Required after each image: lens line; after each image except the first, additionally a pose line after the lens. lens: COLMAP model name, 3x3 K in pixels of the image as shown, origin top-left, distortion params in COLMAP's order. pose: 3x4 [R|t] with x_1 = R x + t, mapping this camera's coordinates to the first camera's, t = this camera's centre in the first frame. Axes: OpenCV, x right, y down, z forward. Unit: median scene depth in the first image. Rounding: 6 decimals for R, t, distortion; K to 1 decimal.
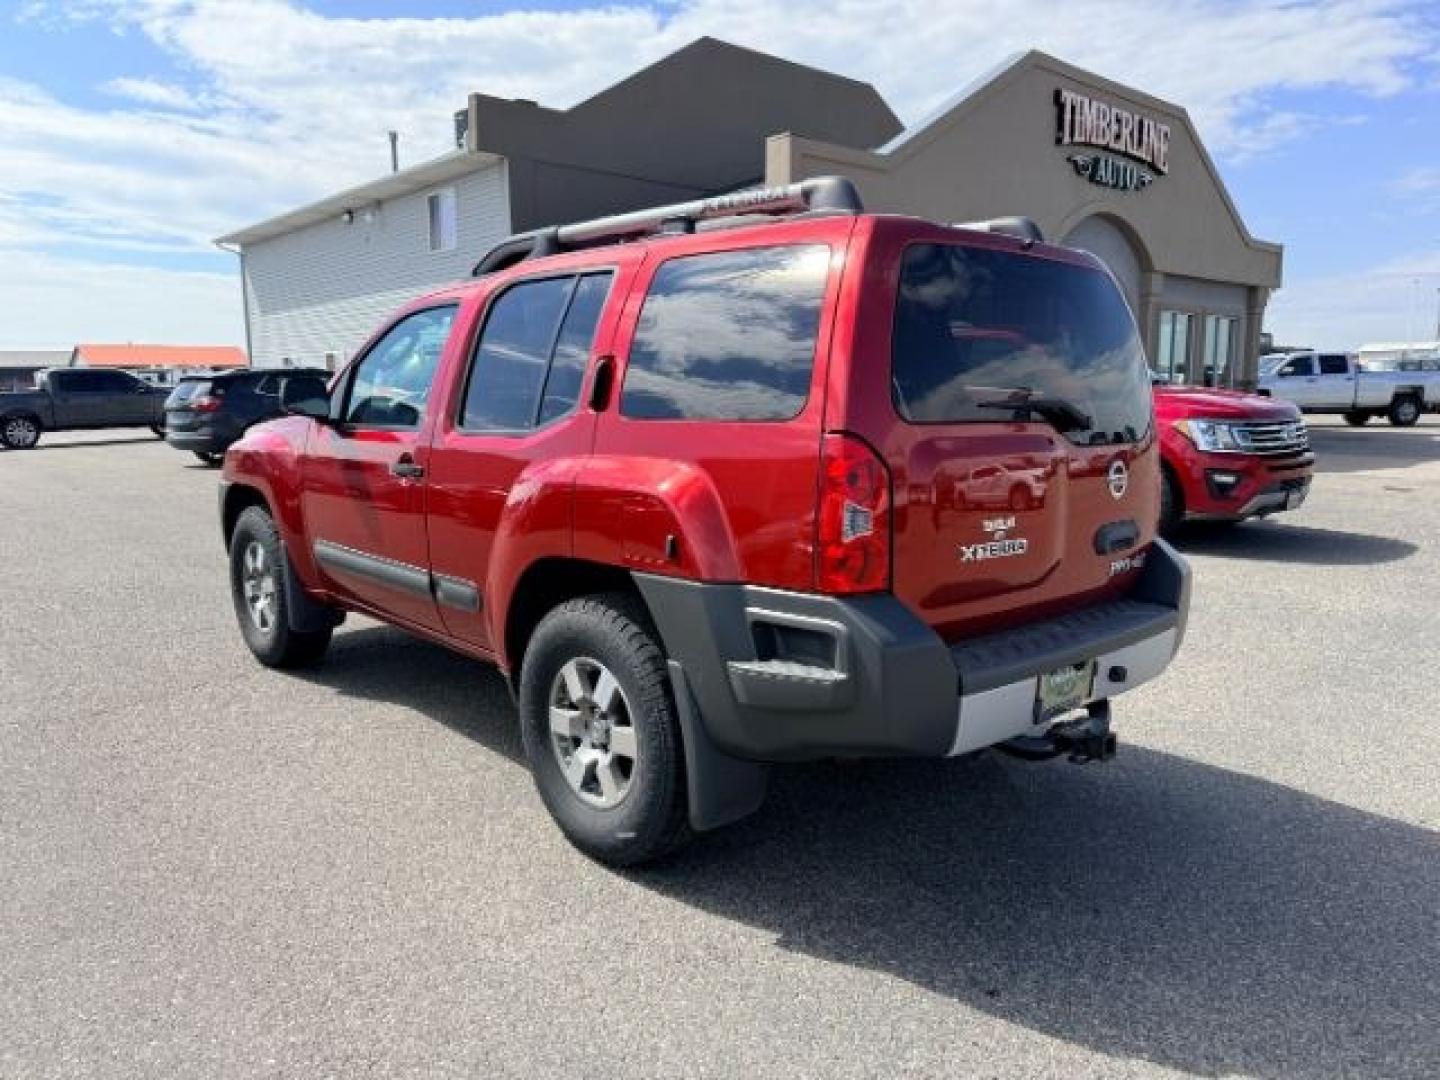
lens RADIAL K [[1021.6, 0, 724.3], [0, 1021.6, 540.8], [0, 0, 1]] dist [0.006827, -0.003238]
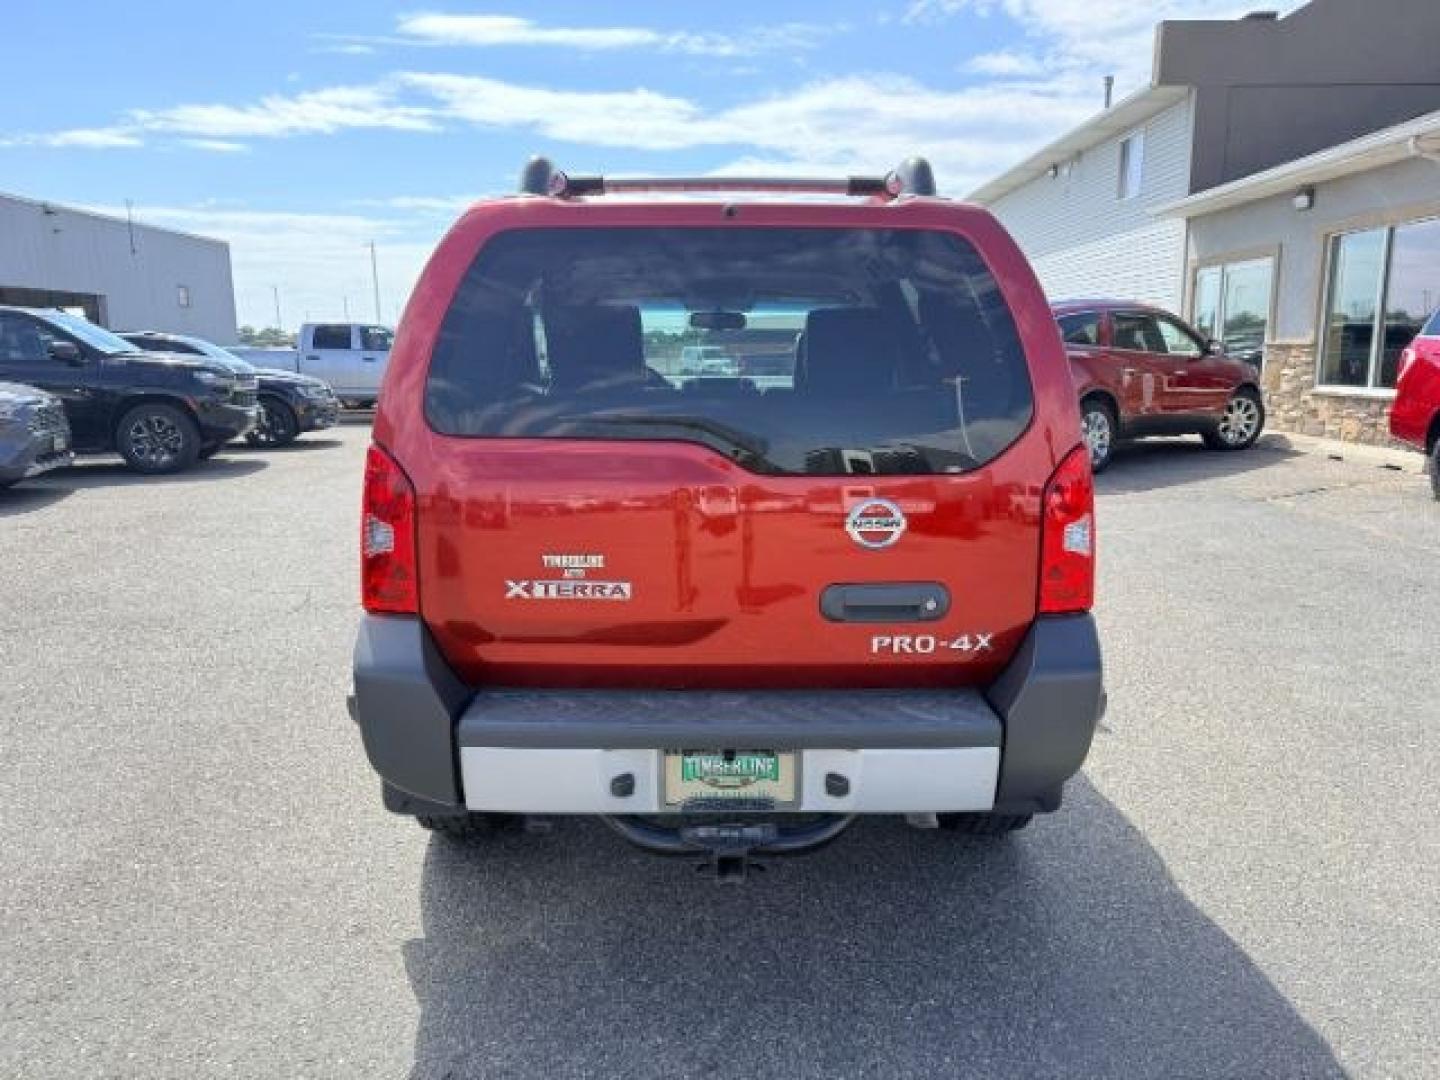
lens RADIAL K [[1021.6, 0, 724.3], [0, 1021.6, 540.8], [0, 0, 1]] dist [0.006827, -0.003238]
pose [[0.747259, 0.123883, -0.652884, 0.134001], [-0.094764, 0.992294, 0.079822, -0.016440], [0.657741, 0.002223, 0.753241, 0.066427]]
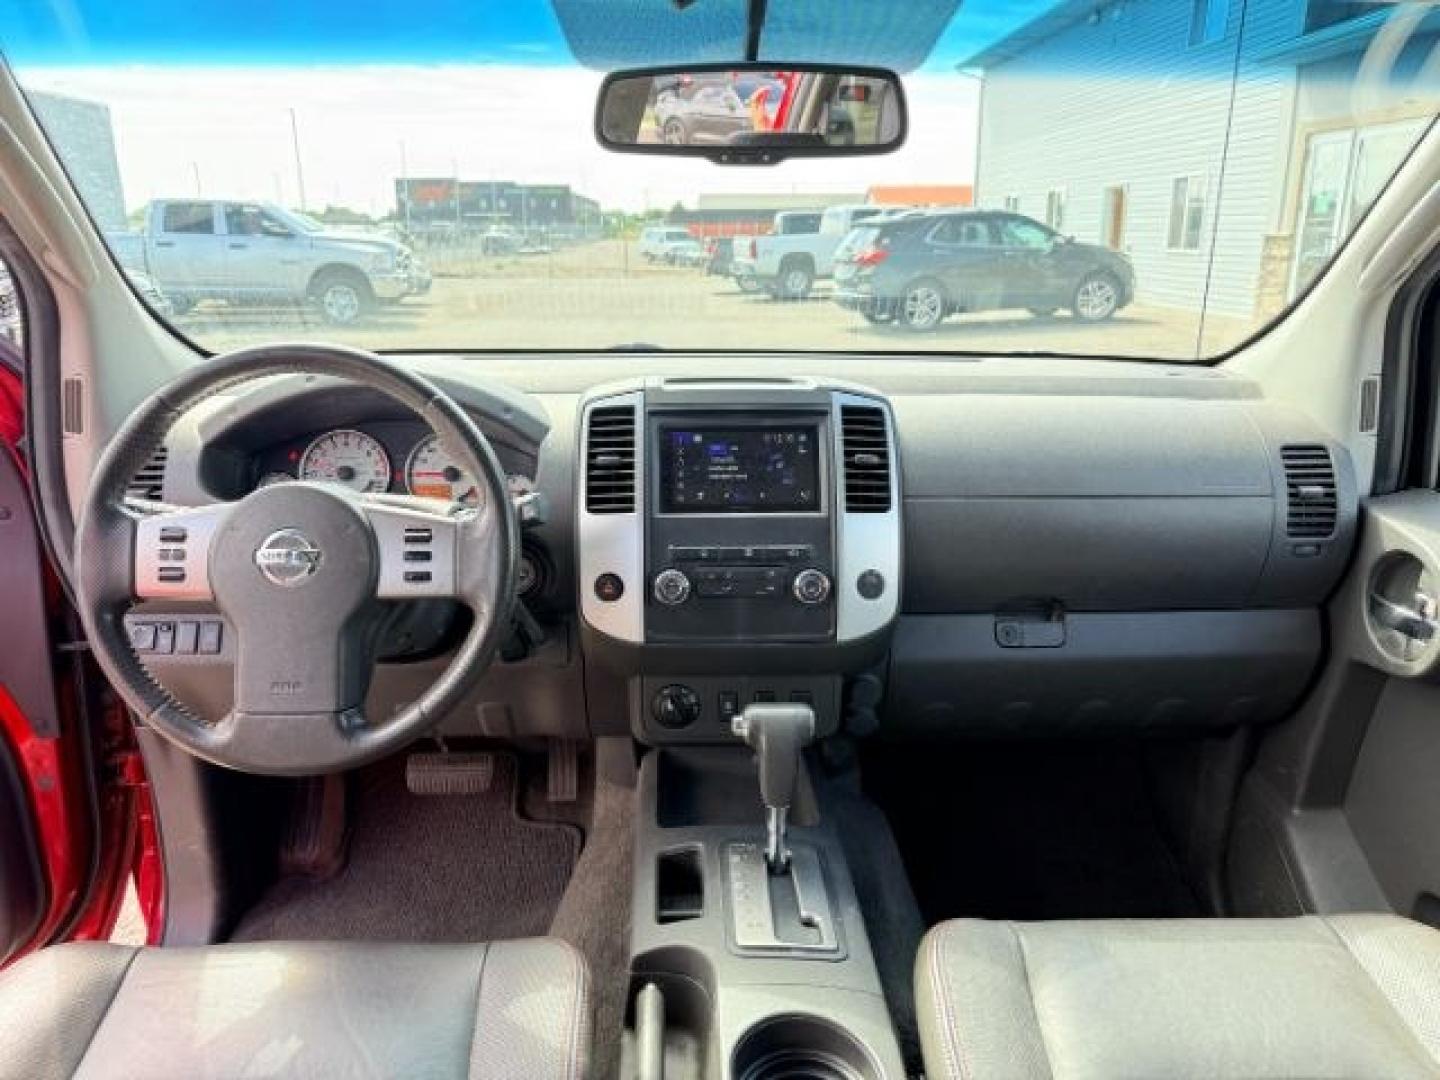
lens RADIAL K [[1043.0, 0, 720.0], [0, 1043.0, 540.0], [0, 0, 1]] dist [-0.005311, -0.007069]
pose [[0.766369, 0.188712, -0.614057, -0.017647], [-0.098582, 0.979105, 0.177864, -0.042521], [0.634791, -0.075775, 0.768959, 0.225181]]
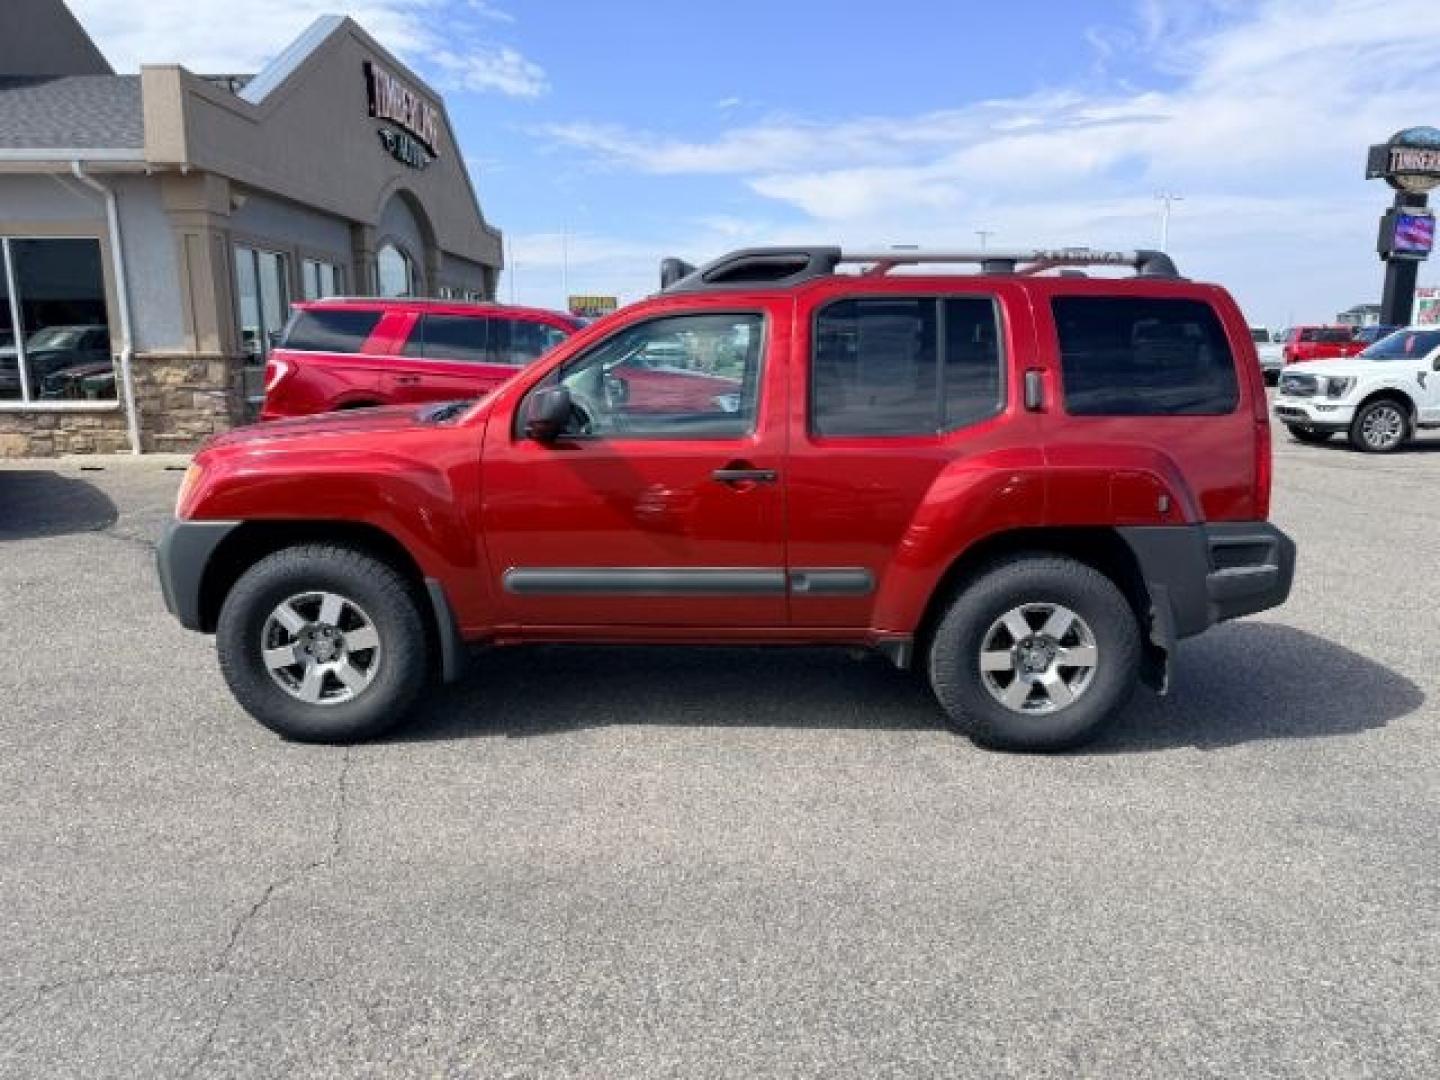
lens RADIAL K [[1021.6, 0, 724.3], [0, 1021.6, 540.8], [0, 0, 1]] dist [0.006827, -0.003238]
pose [[0.674029, -0.132264, 0.726767, -0.231412], [0.105875, 0.990980, 0.082156, -0.019617], [-0.731078, 0.021571, 0.681953, 0.068178]]
